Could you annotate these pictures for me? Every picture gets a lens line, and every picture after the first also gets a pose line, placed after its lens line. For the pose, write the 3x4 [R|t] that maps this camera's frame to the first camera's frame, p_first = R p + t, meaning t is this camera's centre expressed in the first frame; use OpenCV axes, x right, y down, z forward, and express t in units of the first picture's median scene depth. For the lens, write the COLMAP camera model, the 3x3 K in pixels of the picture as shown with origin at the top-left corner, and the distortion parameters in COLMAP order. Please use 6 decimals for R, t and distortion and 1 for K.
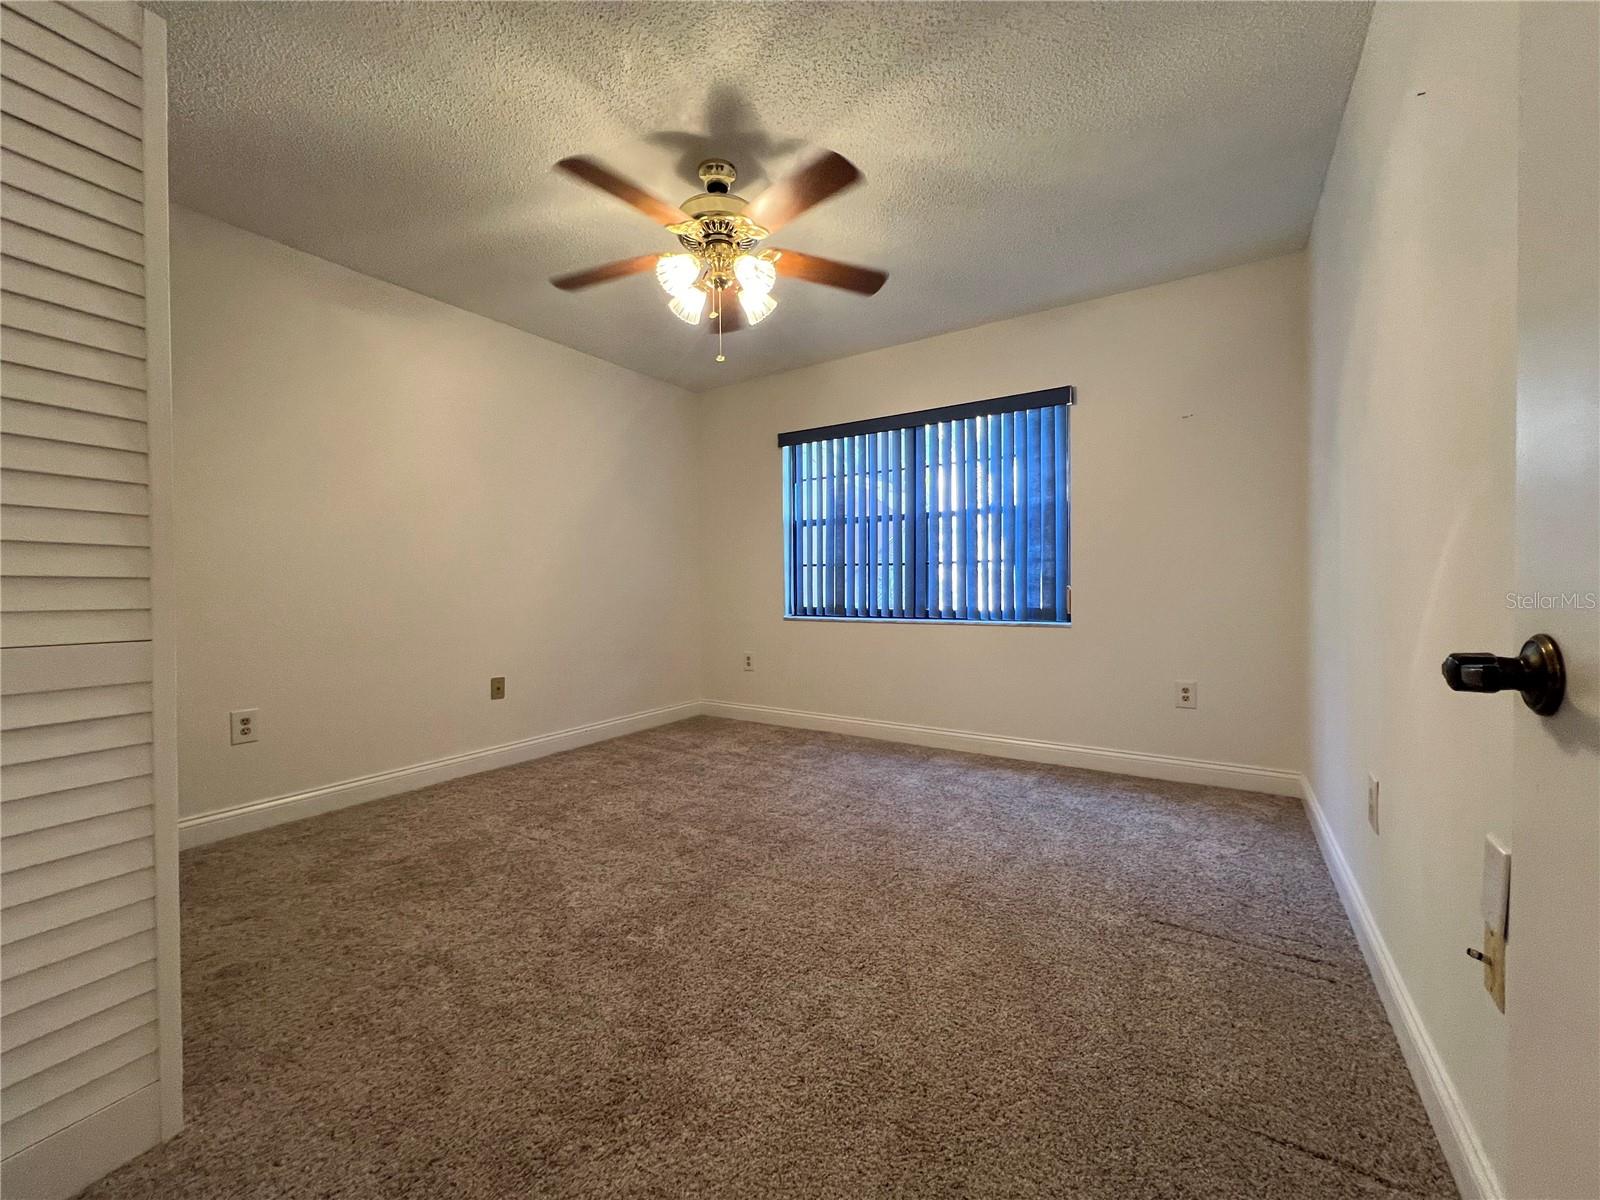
lens RADIAL K [[637.5, 0, 794.6], [0, 637.5, 595.8], [0, 0, 1]] dist [-0.000023, 0.000113]
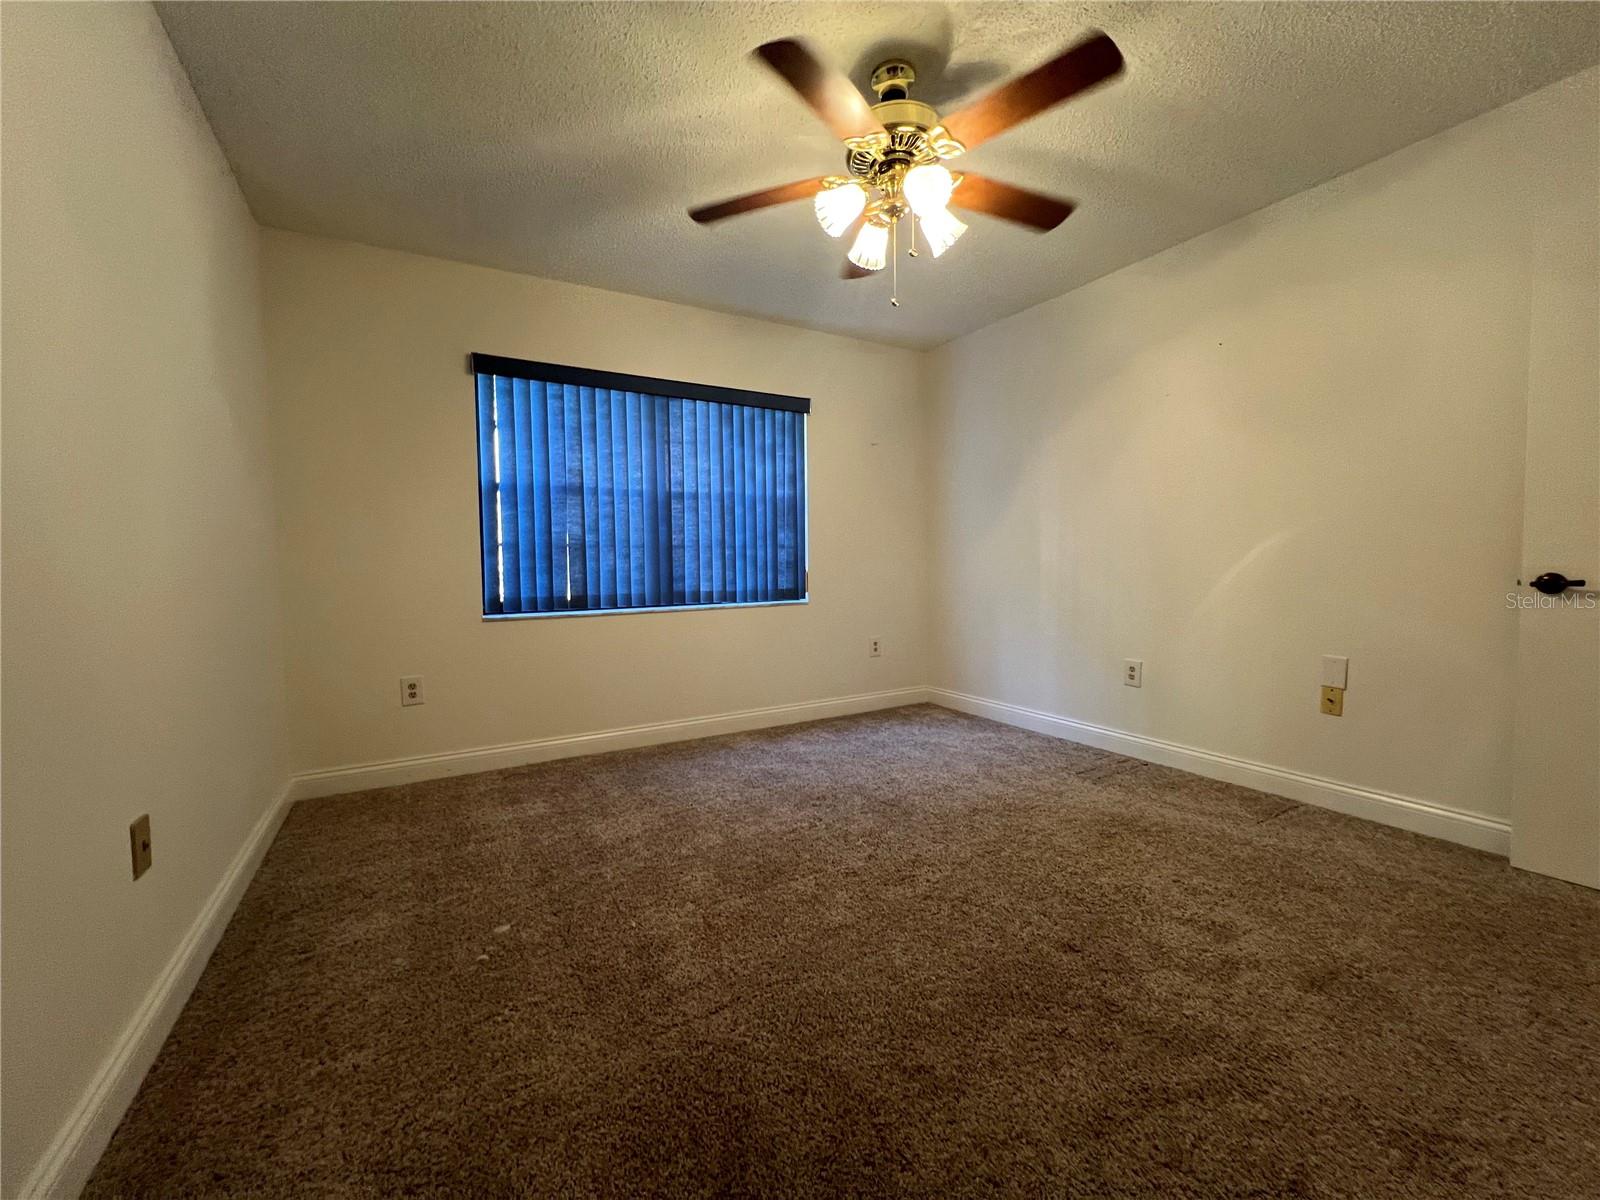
lens RADIAL K [[637.5, 0, 794.6], [0, 637.5, 595.8], [0, 0, 1]] dist [-0.000023, 0.000113]
pose [[0.453731, -0.043320, 0.890085, -0.608177], [0.026149, 0.999035, 0.035292, -0.007703], [-0.890755, 0.007262, 0.454426, 0.466446]]
